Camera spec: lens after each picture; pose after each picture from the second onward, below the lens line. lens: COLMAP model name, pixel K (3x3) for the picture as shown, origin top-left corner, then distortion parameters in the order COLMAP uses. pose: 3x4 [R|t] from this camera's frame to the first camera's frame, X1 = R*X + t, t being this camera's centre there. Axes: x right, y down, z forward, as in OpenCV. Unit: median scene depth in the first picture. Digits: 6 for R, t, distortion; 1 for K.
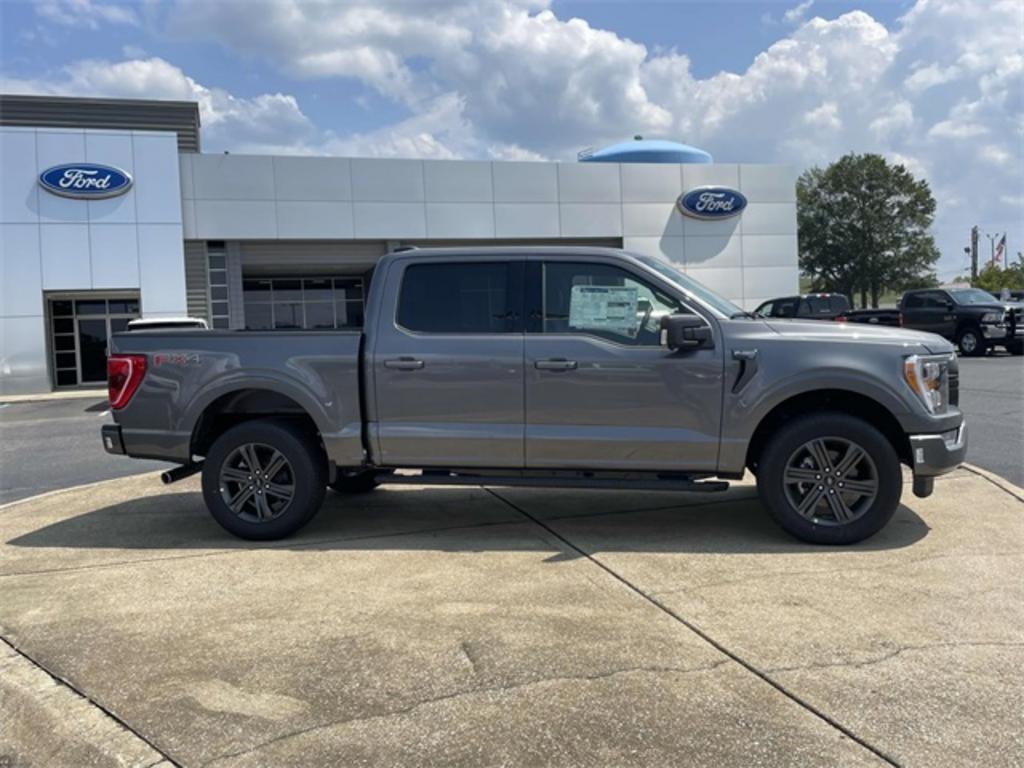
lens RADIAL K [[852.7, 0, 506.8], [0, 852.7, 384.0], [0, 0, 1]] dist [0.064839, -0.072302]
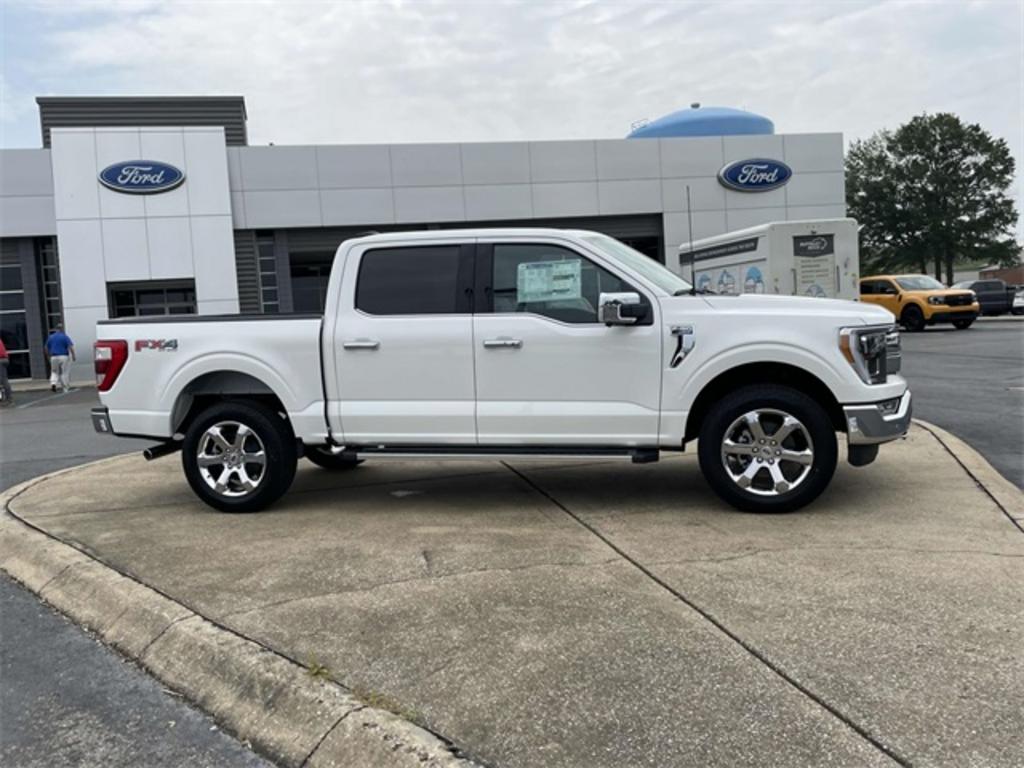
lens RADIAL K [[901.6, 0, 509.4], [0, 901.6, 387.4], [0, 0, 1]] dist [0.064092, -0.068062]
pose [[0.996717, -0.016925, -0.079175, 0.048504], [0.018675, 0.999596, 0.021421, 0.007262], [0.078781, -0.022829, 0.996631, -0.088459]]
